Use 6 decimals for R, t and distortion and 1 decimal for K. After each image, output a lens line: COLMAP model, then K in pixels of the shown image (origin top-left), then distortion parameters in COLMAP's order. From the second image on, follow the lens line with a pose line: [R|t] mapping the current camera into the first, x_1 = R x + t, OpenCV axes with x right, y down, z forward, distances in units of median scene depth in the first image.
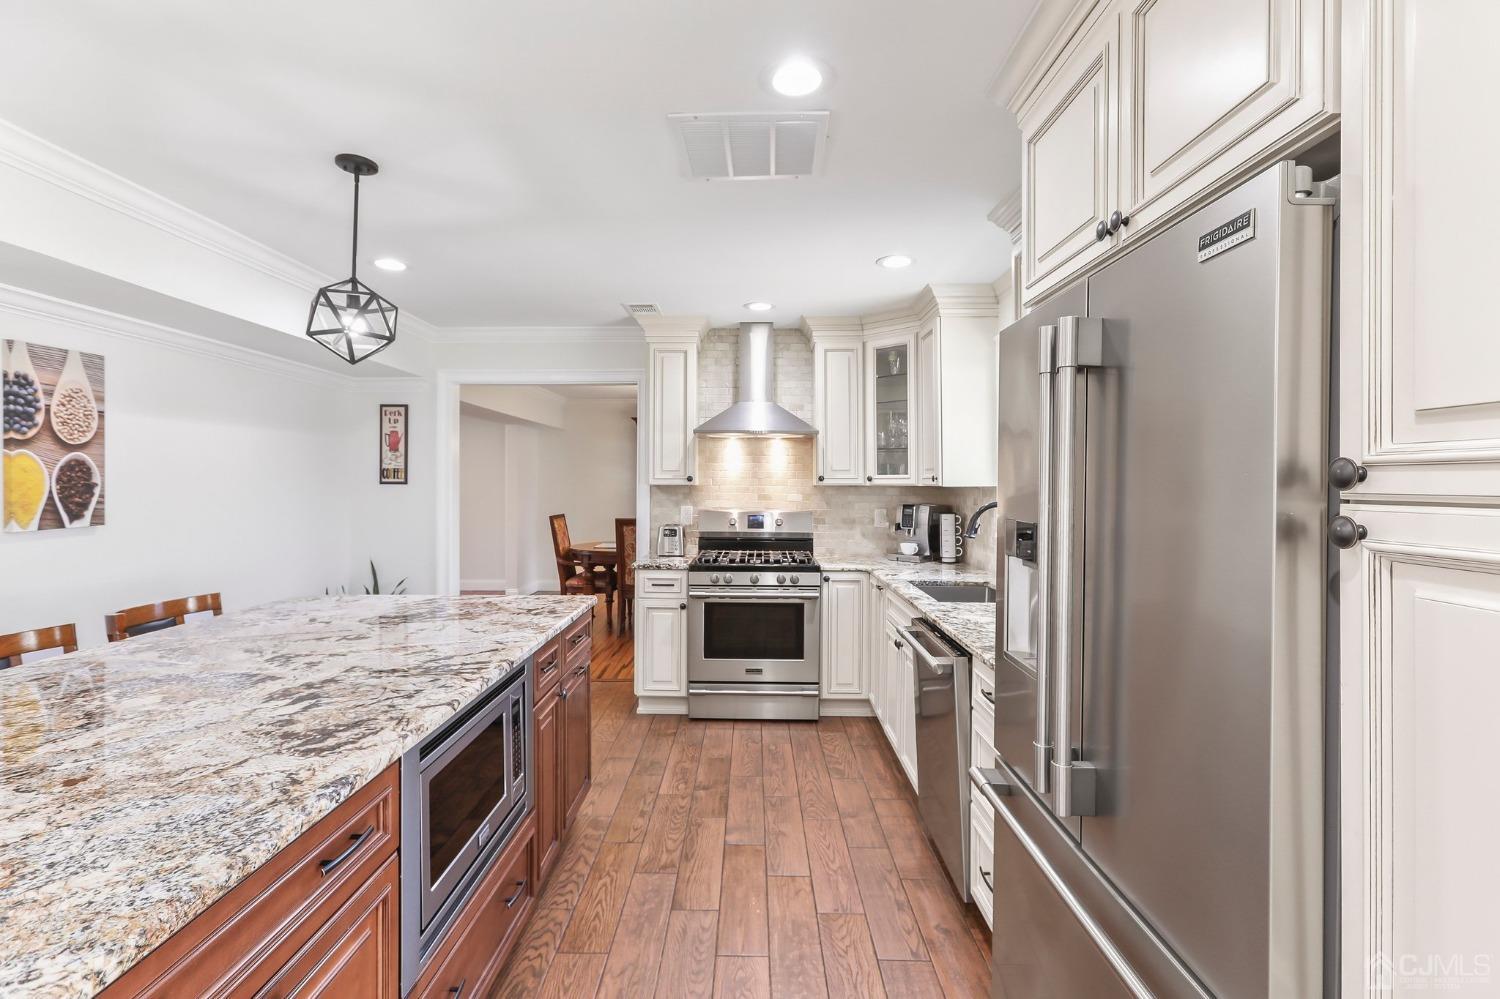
lens RADIAL K [[685.1, 0, 749.3], [0, 685.1, 479.7], [0, 0, 1]] dist [-0.000081, 0.004535]
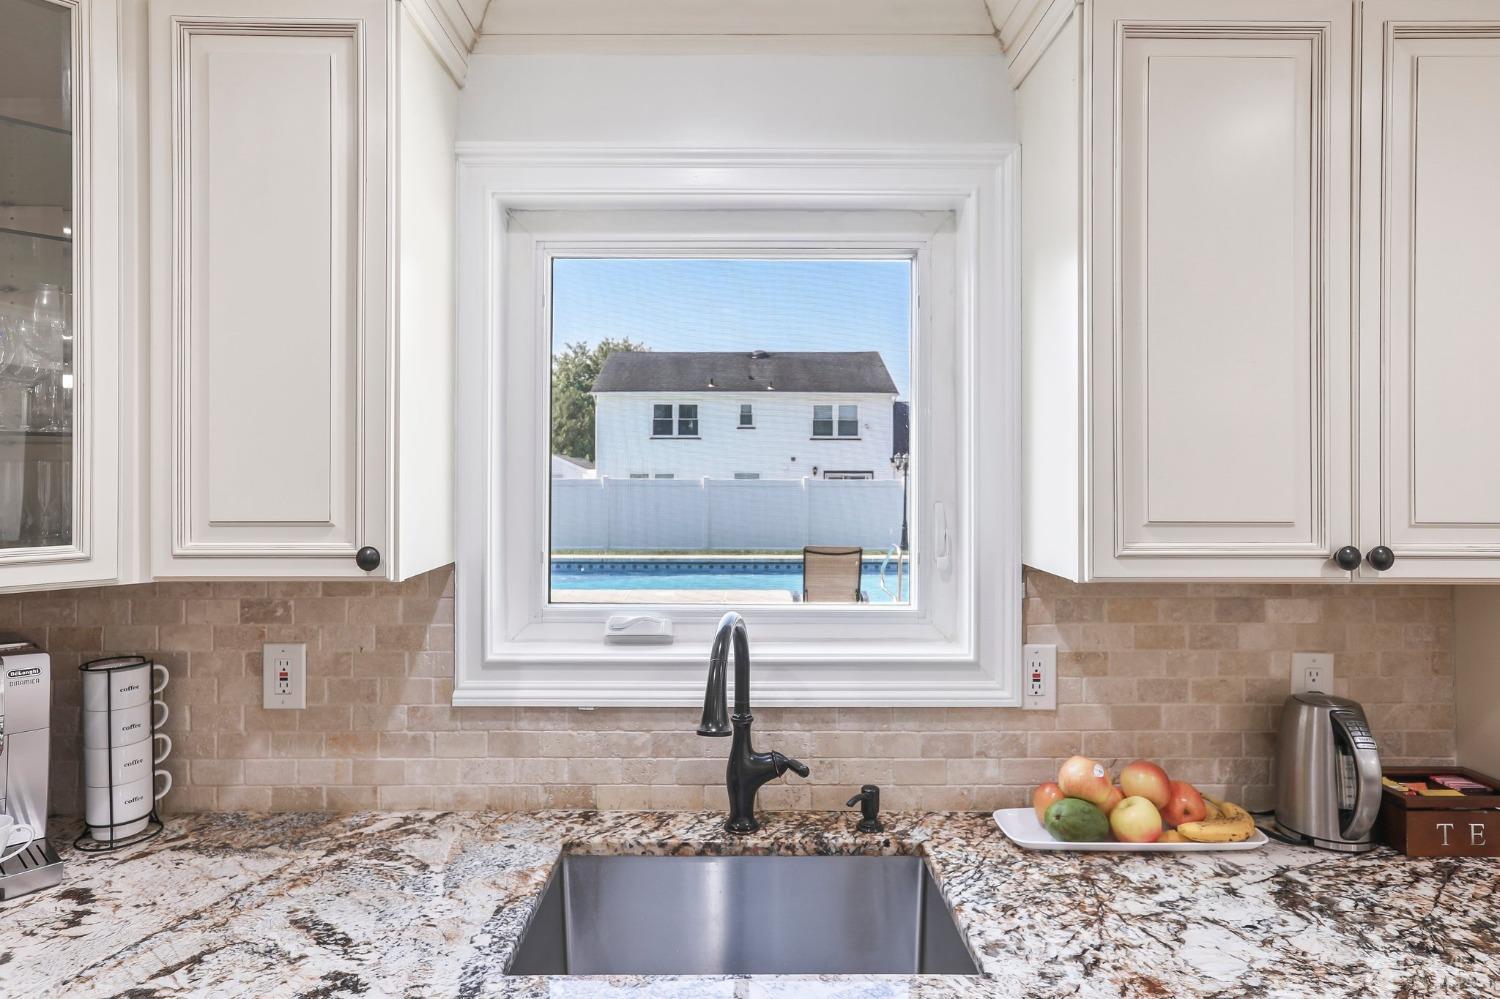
lens RADIAL K [[861.9, 0, 744.1], [0, 861.9, 457.8], [0, 0, 1]] dist [-0.000385, 0.000331]
pose [[-0.013311, 0.007294, 0.999885, -0.080737], [-0.003491, 0.999967, -0.007341, -0.038462], [-0.999905, -0.003589, -0.013285, 0.785203]]
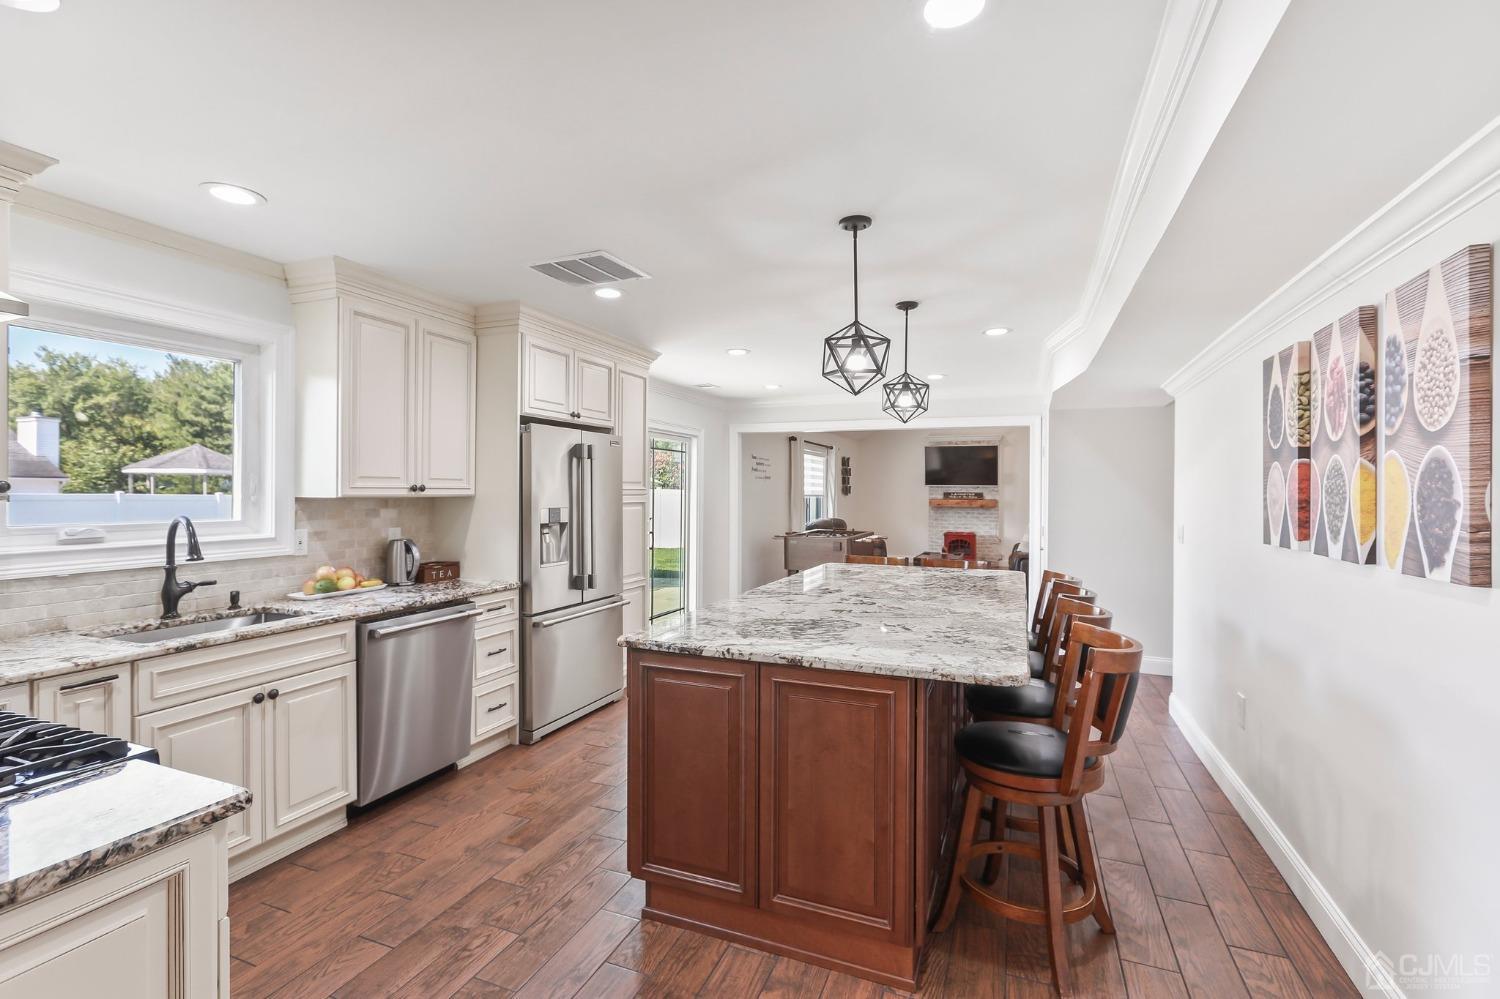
lens RADIAL K [[685.1, 0, 748.5], [0, 685.1, 493.6], [0, 0, 1]] dist [-0.000081, 0.004535]
pose [[-0.931924, -0.005047, 0.362618, -0.465807], [-0.005788, 0.999983, -0.000956, 0.001755], [-0.362607, -0.002990, -0.931937, 1.208012]]
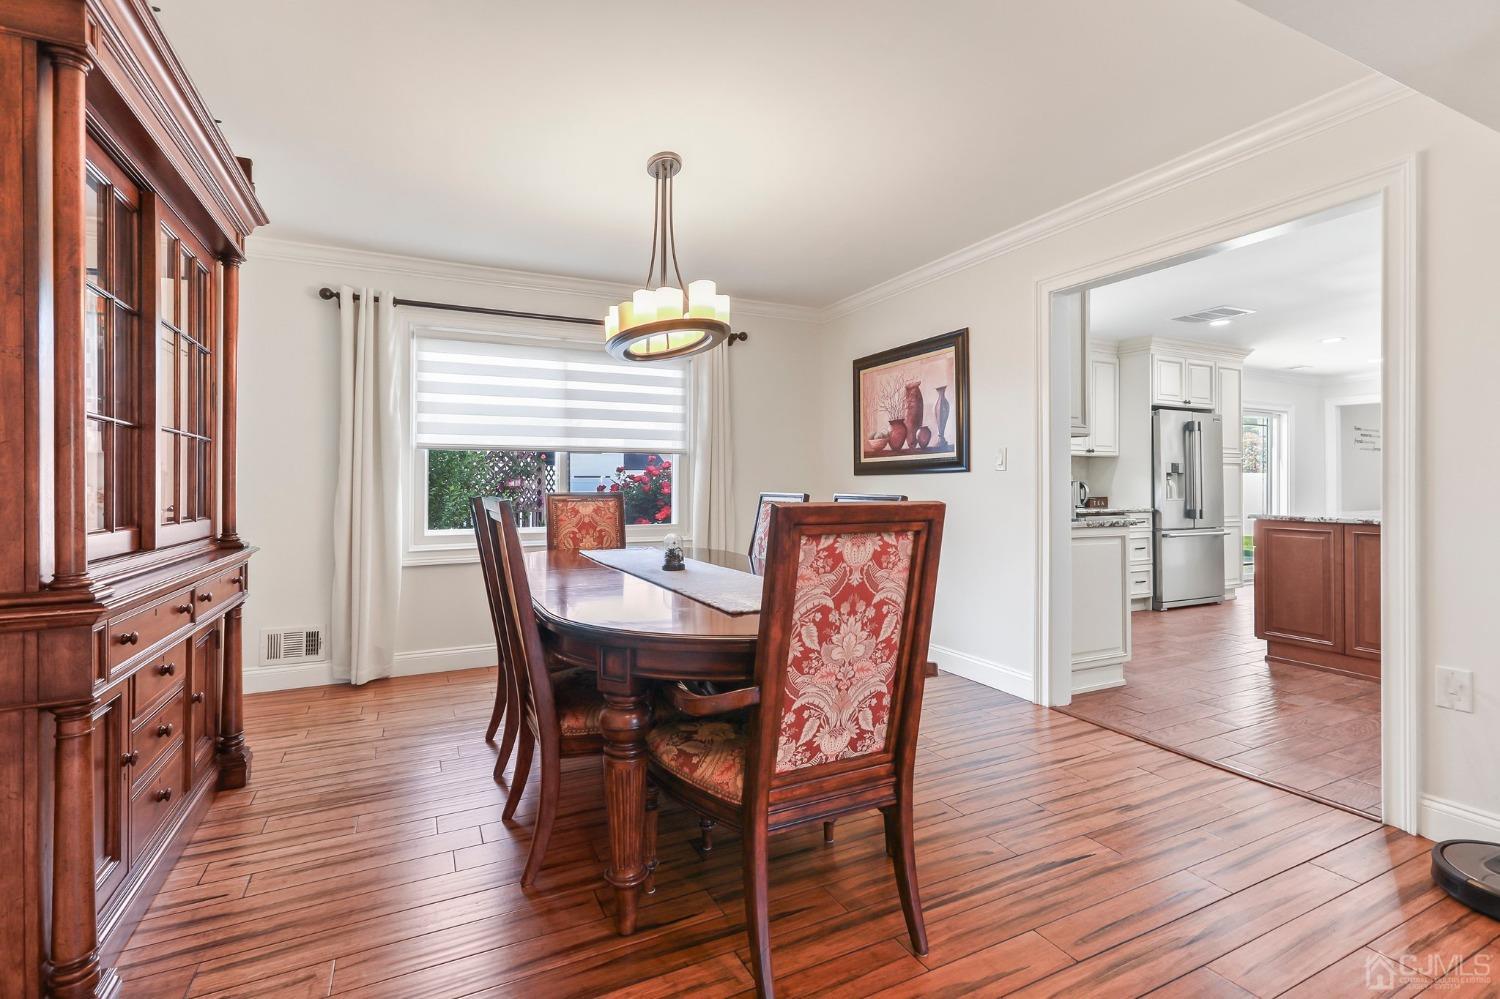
lens RADIAL K [[685.1, 0, 745.3], [0, 685.1, 475.7], [0, 0, 1]] dist [-0.000081, 0.004535]
pose [[-0.450323, 0.007828, 0.892831, -0.778951], [-0.008376, 0.999881, -0.012991, 0.079177], [-0.892826, -0.013328, -0.450204, 1.929863]]
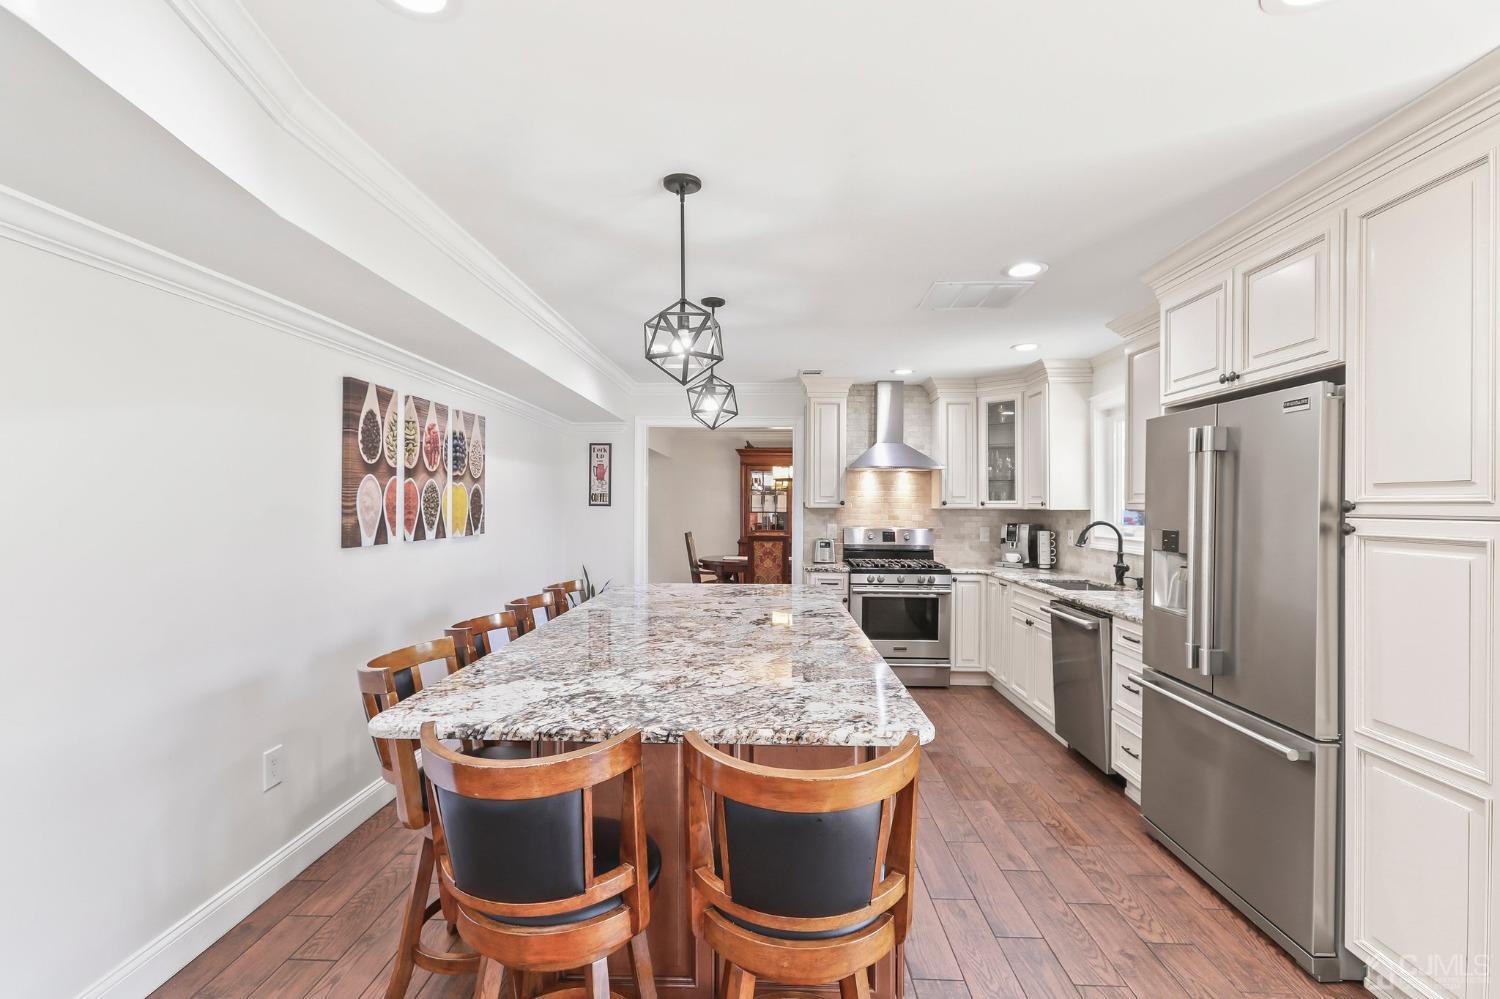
lens RADIAL K [[685.1, 0, 744.4], [0, 685.1, 500.7], [0, 0, 1]] dist [-0.000081, 0.004535]
pose [[0.999828, 0.004553, -0.017982, -0.266125], [-0.004569, 0.999989, -0.000824, -0.003558], [0.017978, 0.000907, 0.999838, -0.319518]]
